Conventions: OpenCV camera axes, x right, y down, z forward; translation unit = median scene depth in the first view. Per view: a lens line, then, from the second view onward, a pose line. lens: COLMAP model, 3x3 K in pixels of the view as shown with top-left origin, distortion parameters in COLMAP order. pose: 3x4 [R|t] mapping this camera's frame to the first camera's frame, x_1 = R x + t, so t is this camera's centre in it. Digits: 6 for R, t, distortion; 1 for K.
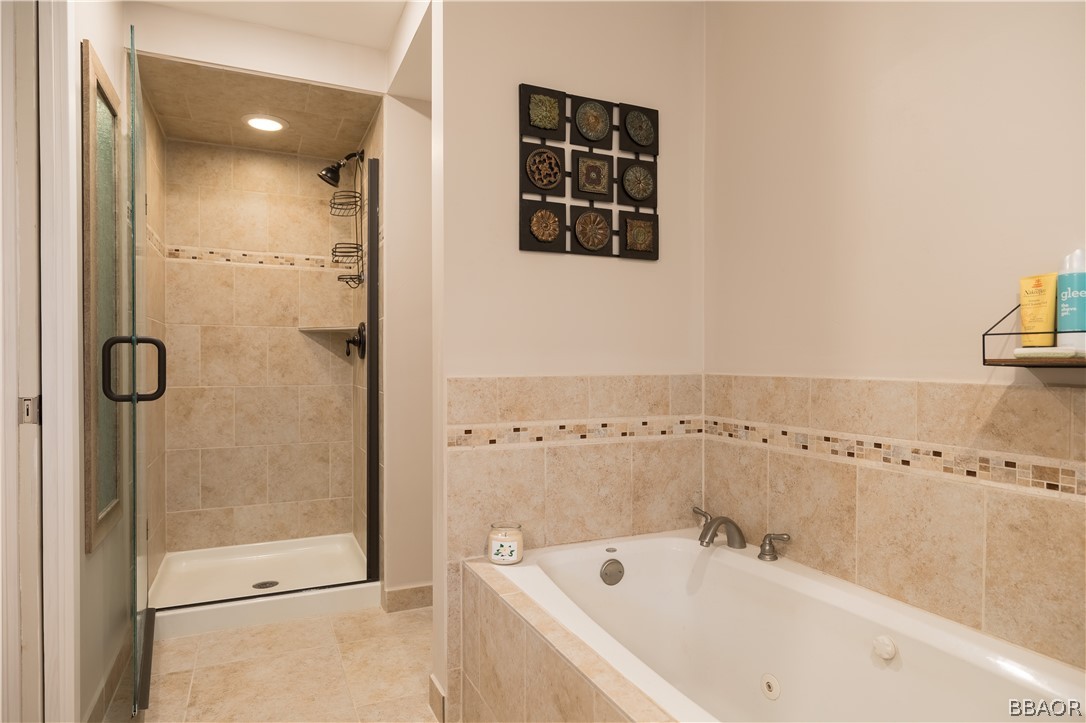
lens RADIAL K [[619.5, 0, 543.0], [0, 619.5, 361.5], [0, 0, 1]] dist [-0.017033, 0.000244]
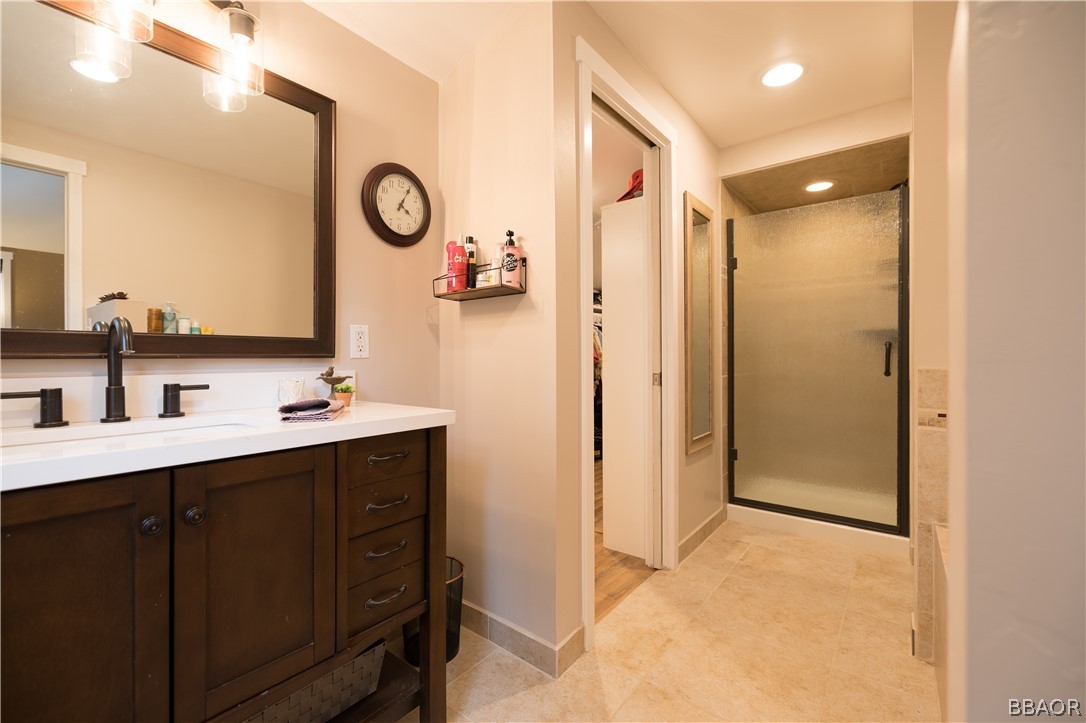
lens RADIAL K [[467.5, 0, 543.0], [0, 467.5, 361.5], [0, 0, 1]] dist [-0.002959, -0.000742]
pose [[0.458676, 0.007063, -0.888576, 0.315130], [0.002410, 0.999955, 0.009192, 0.001868], [0.888601, -0.006357, 0.458638, -0.072002]]
